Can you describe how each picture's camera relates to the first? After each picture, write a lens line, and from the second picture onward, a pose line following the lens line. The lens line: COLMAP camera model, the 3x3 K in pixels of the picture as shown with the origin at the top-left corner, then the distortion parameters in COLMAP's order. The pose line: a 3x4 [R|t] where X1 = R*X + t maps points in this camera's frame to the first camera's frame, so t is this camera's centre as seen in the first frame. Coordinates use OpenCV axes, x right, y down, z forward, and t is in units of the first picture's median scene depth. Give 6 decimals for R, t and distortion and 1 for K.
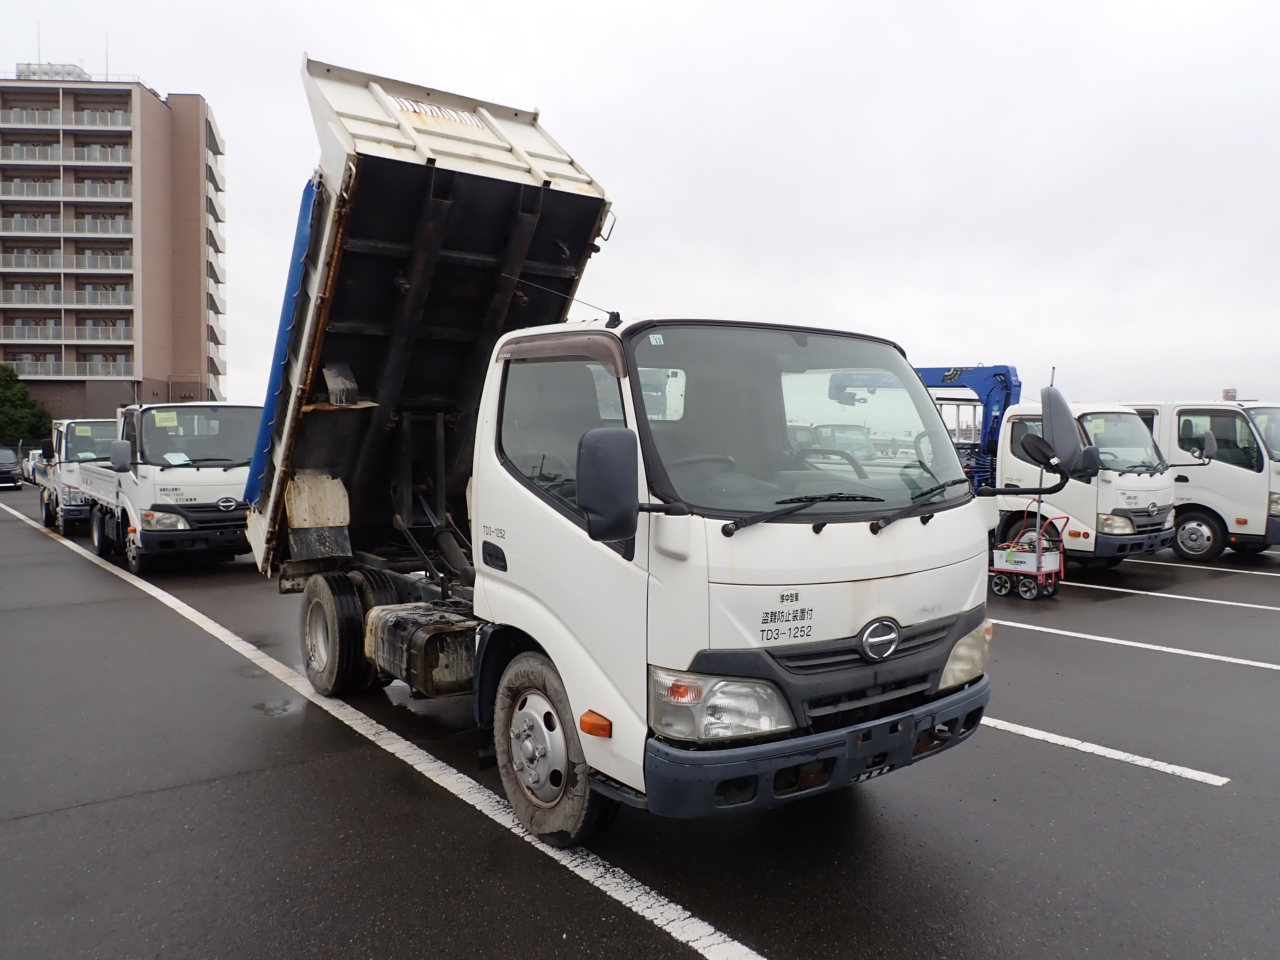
lens RADIAL K [[929.4, 0, 635.8], [0, 929.4, 464.9], [0, 0, 1]] dist [0.005576, -0.002863]
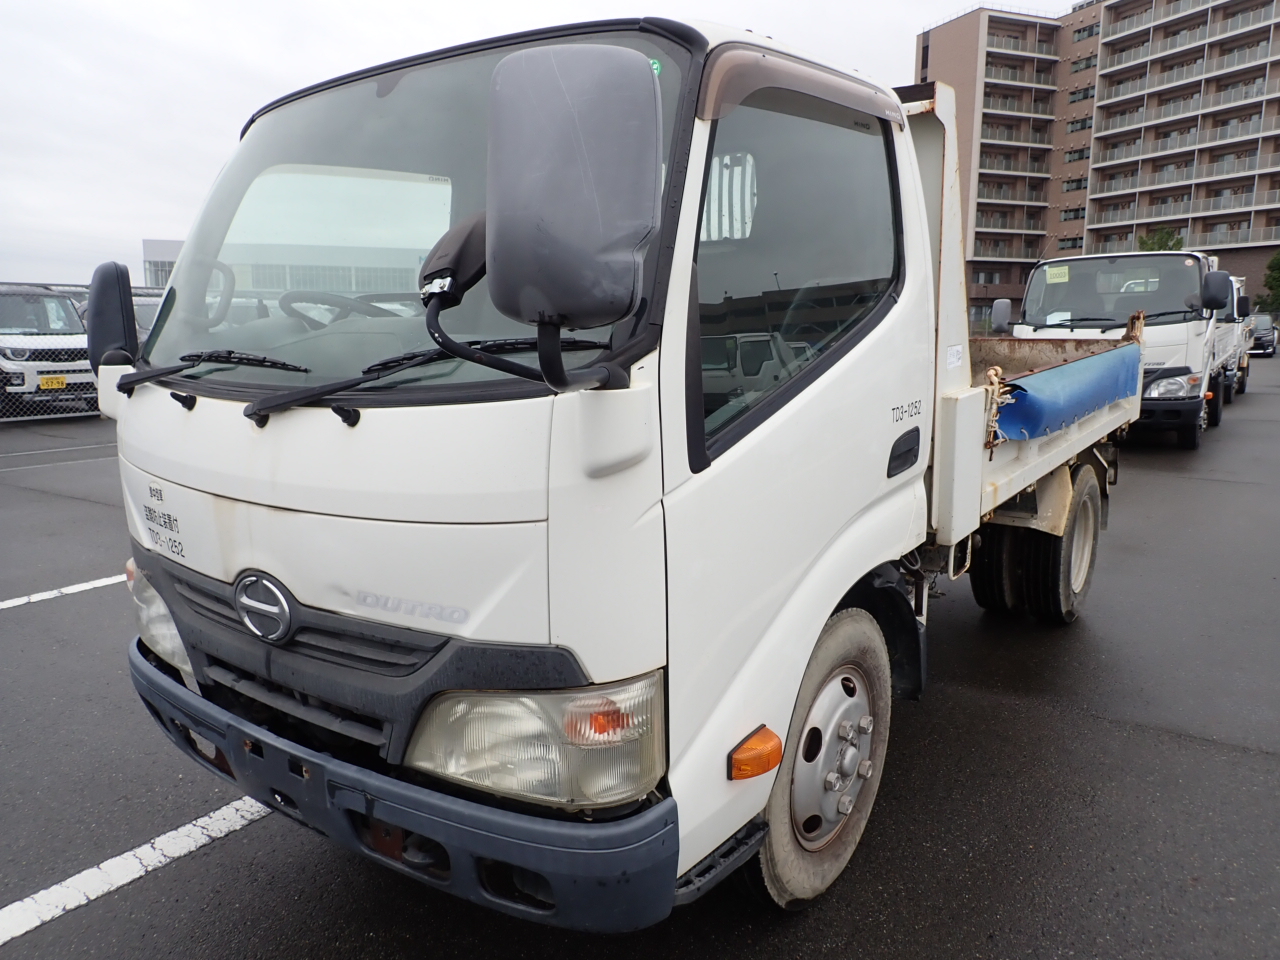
lens RADIAL K [[929.4, 0, 635.8], [0, 929.4, 464.9], [0, 0, 1]] dist [0.005576, -0.002863]
pose [[0.307589, 0.149892, -0.939639, 0.795776], [-0.014191, 0.988127, 0.152982, 0.006537], [0.951413, -0.033722, 0.306064, 0.957386]]
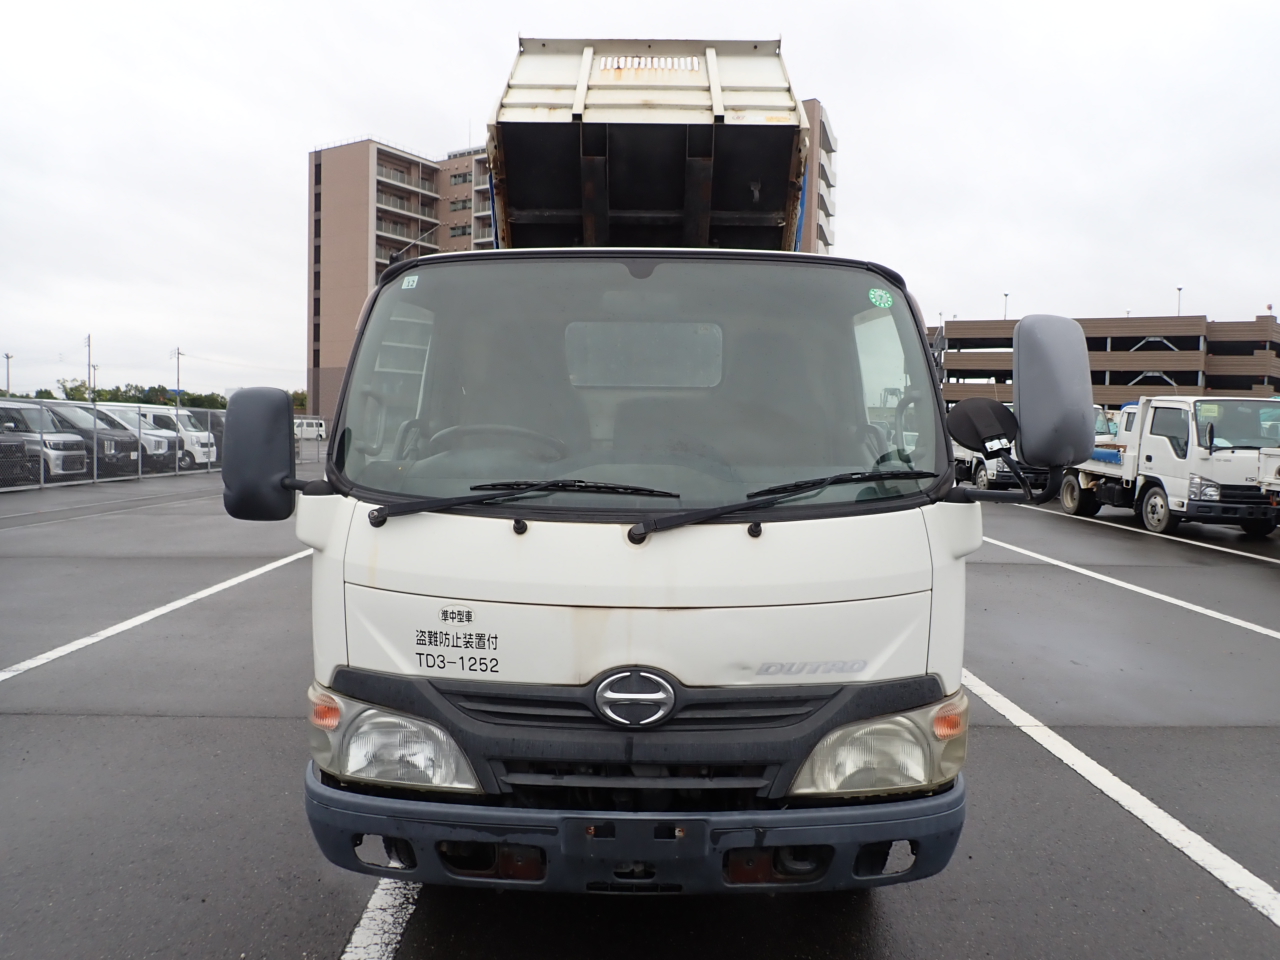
lens RADIAL K [[926.5, 0, 634.1], [0, 926.5, 468.8], [0, 0, 1]] dist [0.004321, -0.007460]
pose [[0.803207, 0.040579, -0.594316, 0.604703], [-0.026693, 0.999127, 0.032144, -0.001917], [0.595101, -0.009954, 0.803589, 0.414413]]
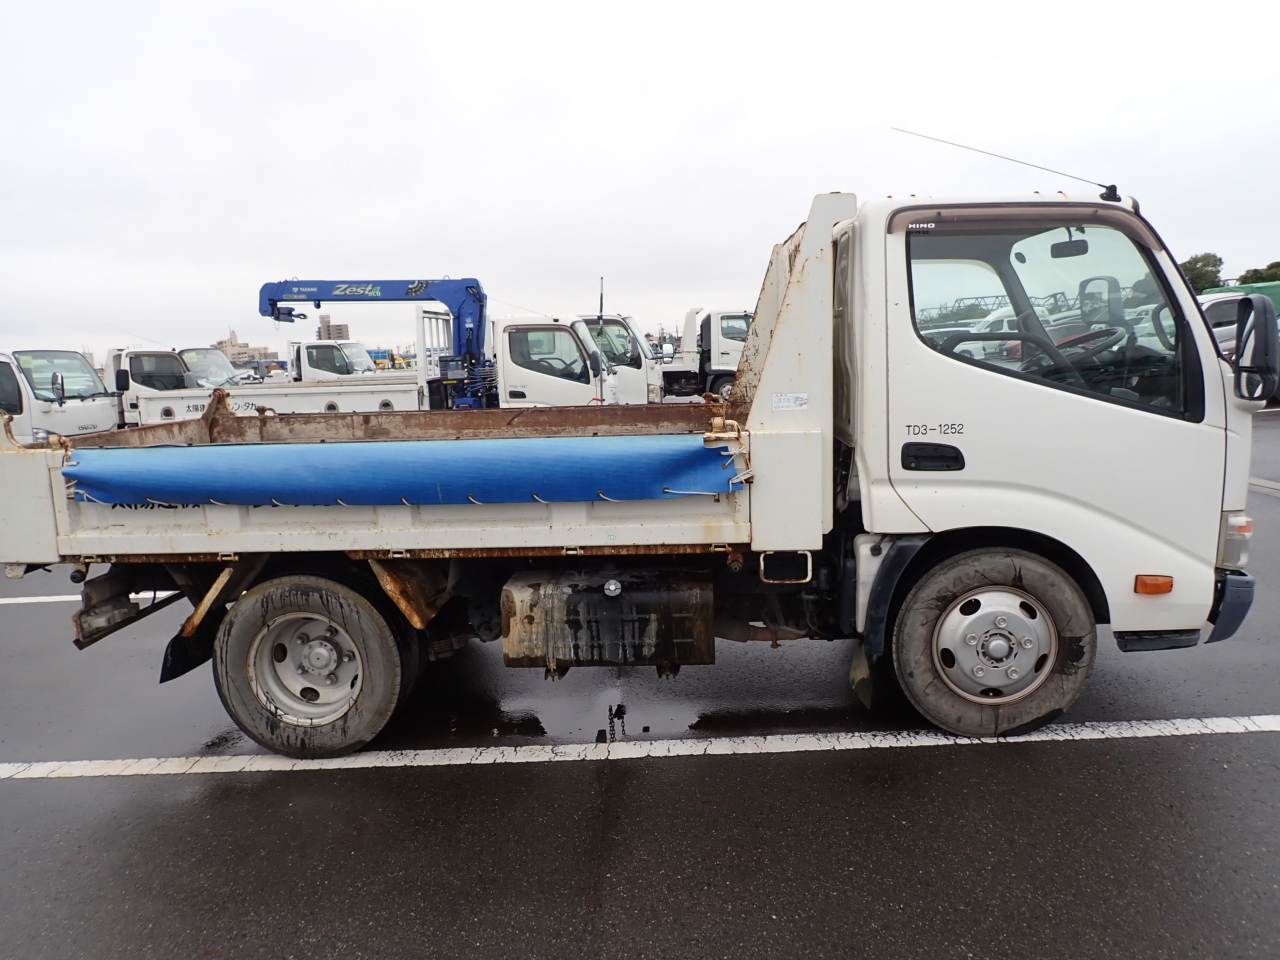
lens RADIAL K [[935.7, 0, 625.7], [0, 935.7, 464.3], [0, 0, 1]] dist [-0.000793, -0.002302]
pose [[0.630947, -0.130398, 0.764789, -1.084381], [0.072084, 0.991363, 0.109561, -0.014093], [-0.772470, -0.013998, 0.634897, 0.701621]]
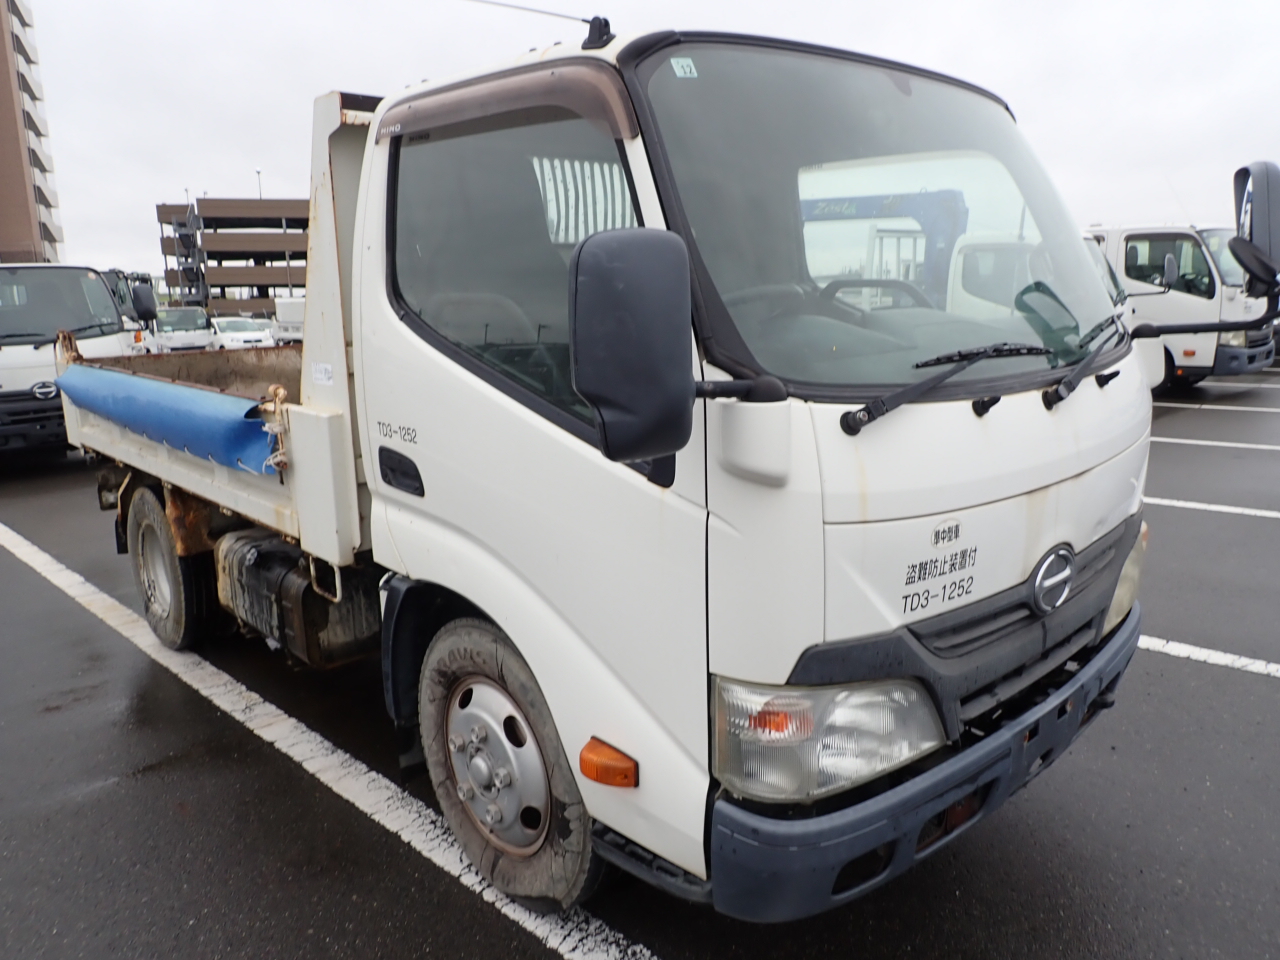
lens RADIAL K [[929.4, 0, 635.8], [0, 929.4, 464.9], [0, 0, 1]] dist [0.005576, -0.002863]
pose [[0.991875, -0.060016, 0.112169, -0.070312], [0.042009, 0.986783, 0.156507, 0.004093], [-0.120079, -0.150524, 0.981287, 0.401287]]
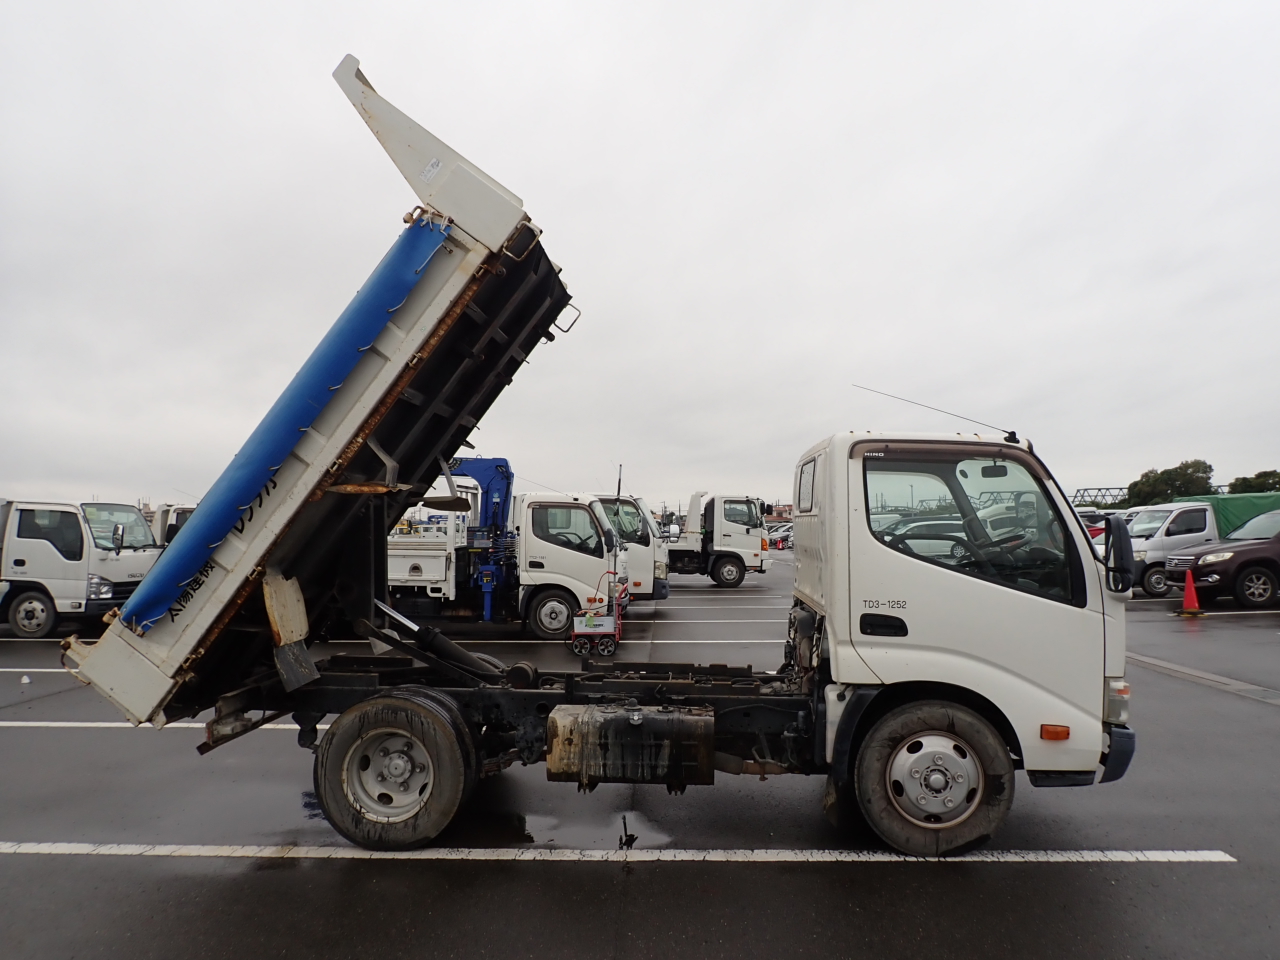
lens RADIAL K [[935.7, 0, 625.7], [0, 935.7, 464.3], [0, 0, 1]] dist [-0.000793, -0.002302]
pose [[0.633982, 0.044296, 0.772079, -1.357444], [0.024471, 0.996709, -0.077278, -0.022668], [-0.772961, 0.067886, 0.630811, 0.525863]]
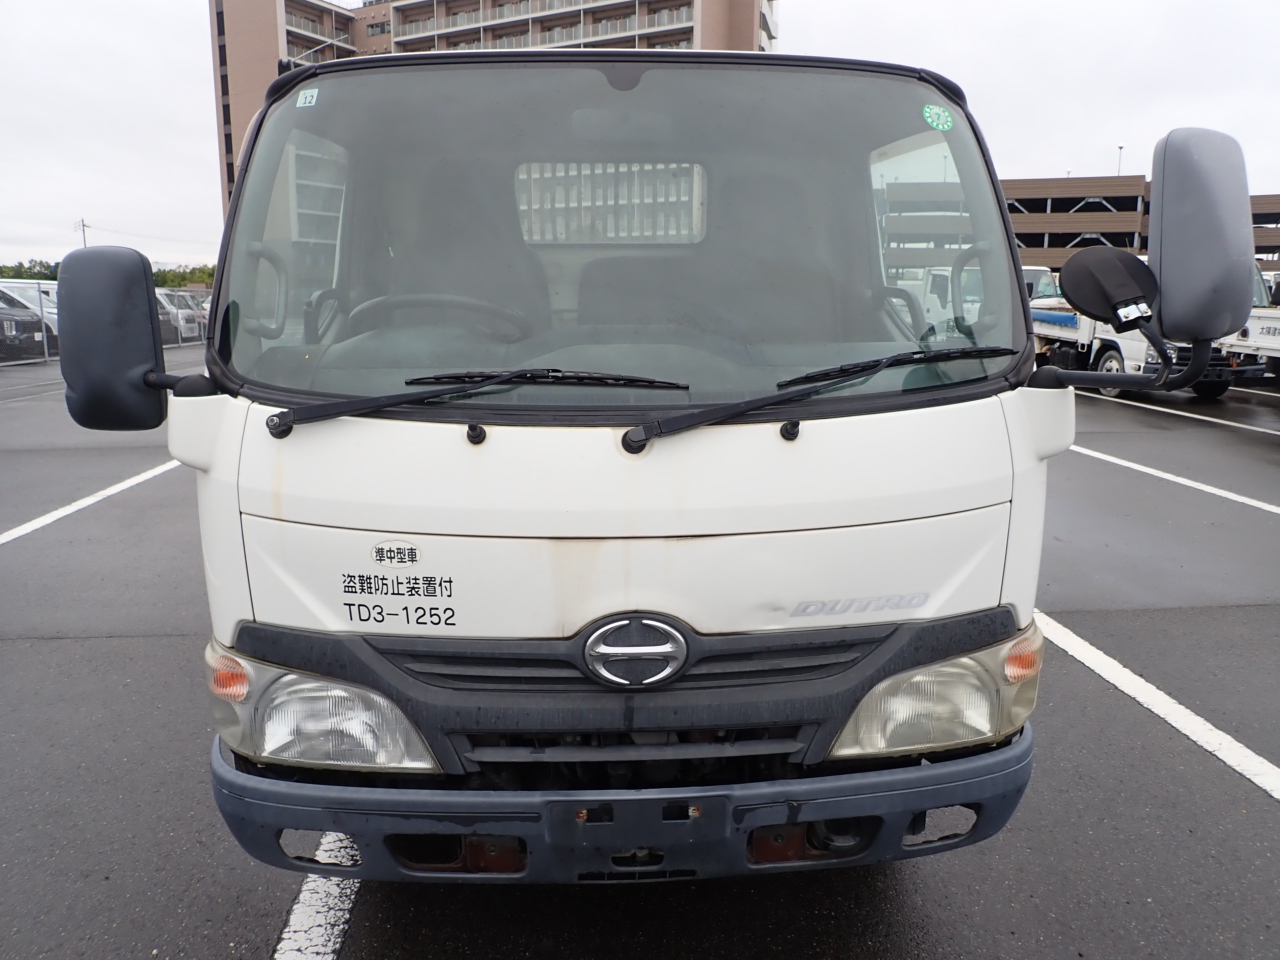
lens RADIAL K [[929.4, 0, 635.8], [0, 929.4, 464.9], [0, 0, 1]] dist [0.005576, -0.002863]
pose [[0.841529, 0.097542, -0.531332, 0.487765], [-0.010865, 0.986421, 0.163879, -0.002562], [0.540102, -0.132136, 0.831162, 0.526053]]
